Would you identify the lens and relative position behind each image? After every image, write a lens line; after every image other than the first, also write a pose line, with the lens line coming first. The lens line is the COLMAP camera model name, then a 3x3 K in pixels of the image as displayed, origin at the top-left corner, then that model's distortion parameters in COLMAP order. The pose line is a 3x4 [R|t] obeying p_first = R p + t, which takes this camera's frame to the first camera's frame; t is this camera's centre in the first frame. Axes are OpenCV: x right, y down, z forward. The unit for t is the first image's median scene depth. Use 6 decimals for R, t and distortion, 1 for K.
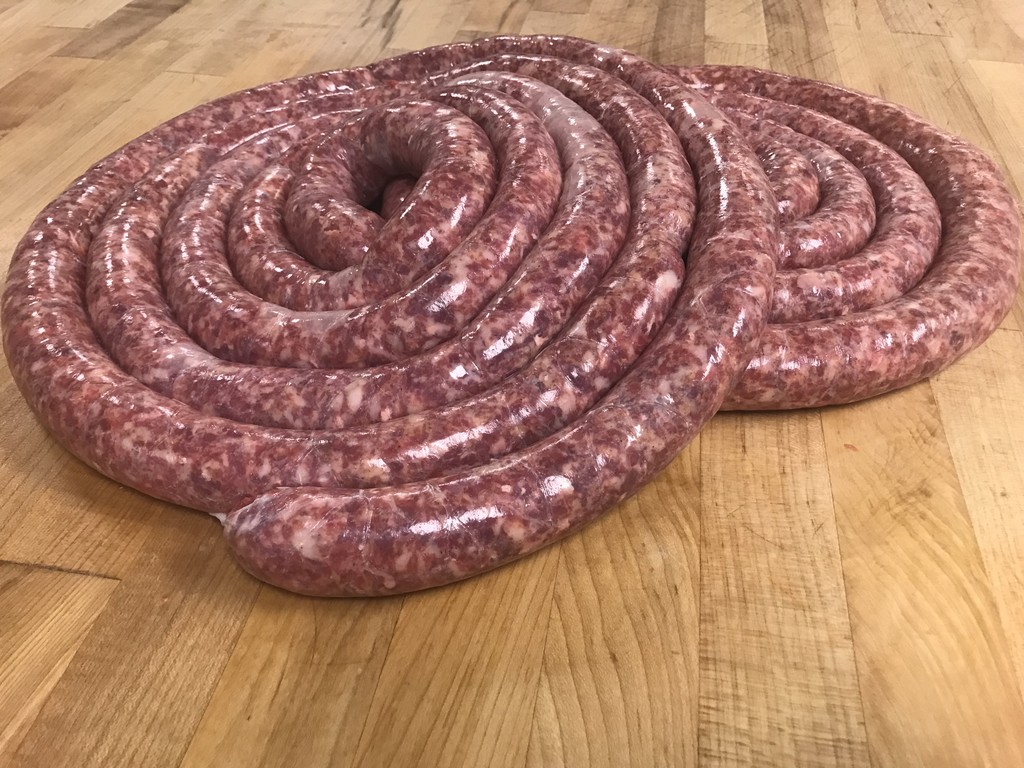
lens RADIAL K [[867.9, 0, 509.8], [0, 867.9, 383.6], [0, 0, 1]] dist [0.006178, 0.010143]
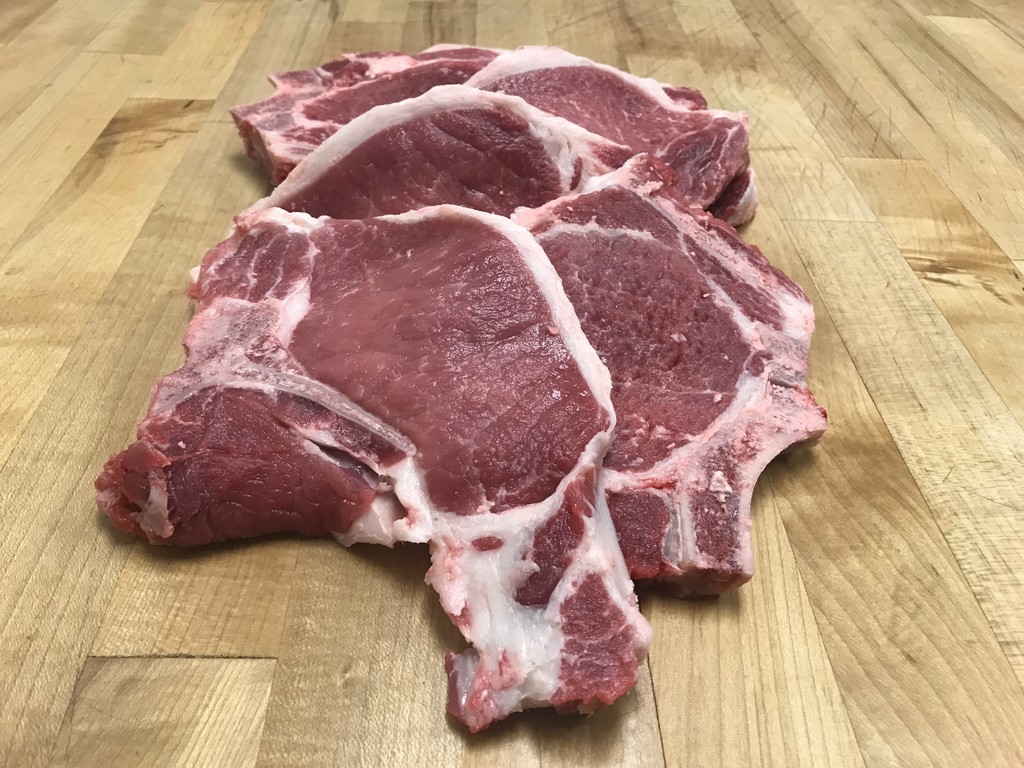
lens RADIAL K [[867.9, 0, 516.9], [0, 867.9, 381.8], [0, 0, 1]] dist [0.006178, 0.010143]
pose [[0.978537, -0.101027, 0.179608, -0.343391], [0.102633, 0.994719, 0.000356, 0.004996], [-0.178695, 0.018086, 0.983738, 0.200345]]
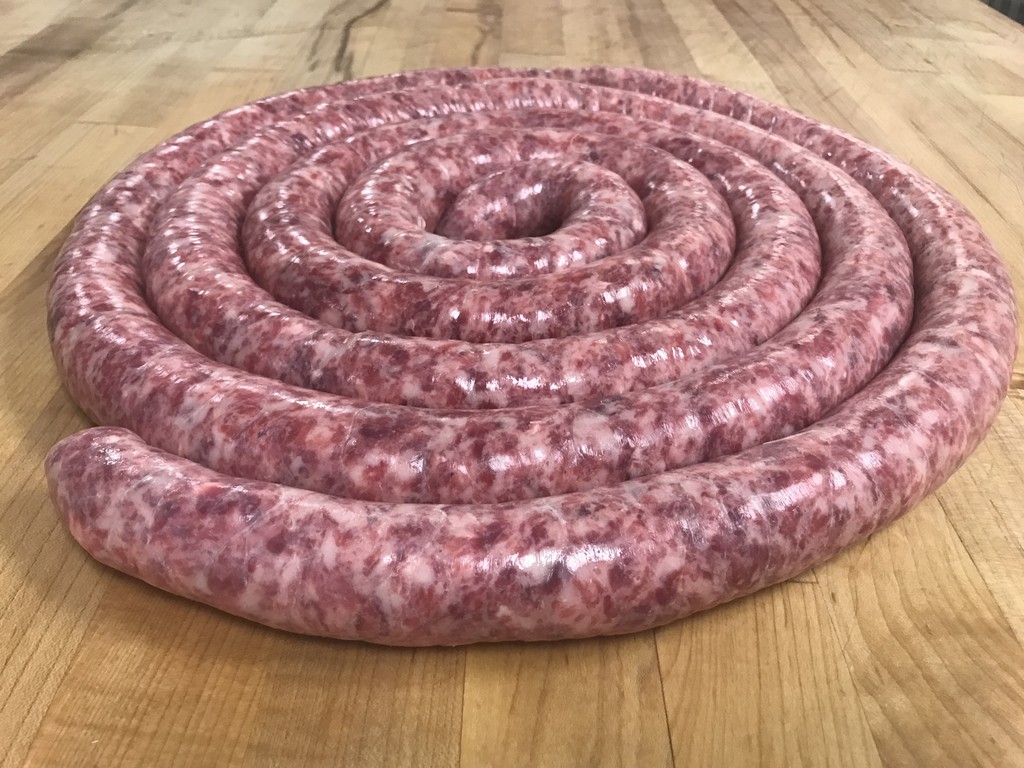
lens RADIAL K [[867.9, 0, 513.0], [0, 867.9, 379.2], [0, 0, 1]] dist [0.006178, 0.010143]
pose [[0.984663, -0.067923, 0.160704, -0.301975], [0.081073, 0.993750, -0.076735, -0.071287], [-0.154488, 0.088587, 0.984015, 0.371302]]
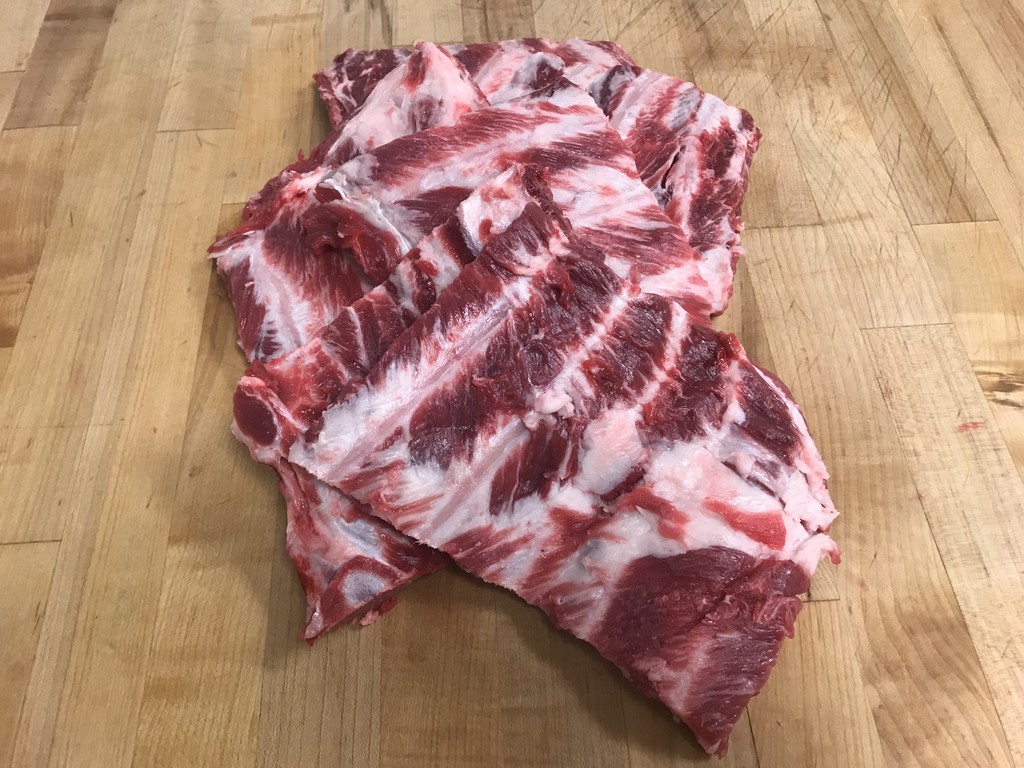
lens RADIAL K [[867.9, 0, 510.7], [0, 867.9, 388.8], [0, 0, 1]] dist [0.006178, 0.010143]
pose [[0.970690, -0.213461, 0.110433, -0.424298], [0.174450, 0.941860, 0.287171, -0.623245], [-0.165313, -0.259489, 0.951492, 0.136119]]
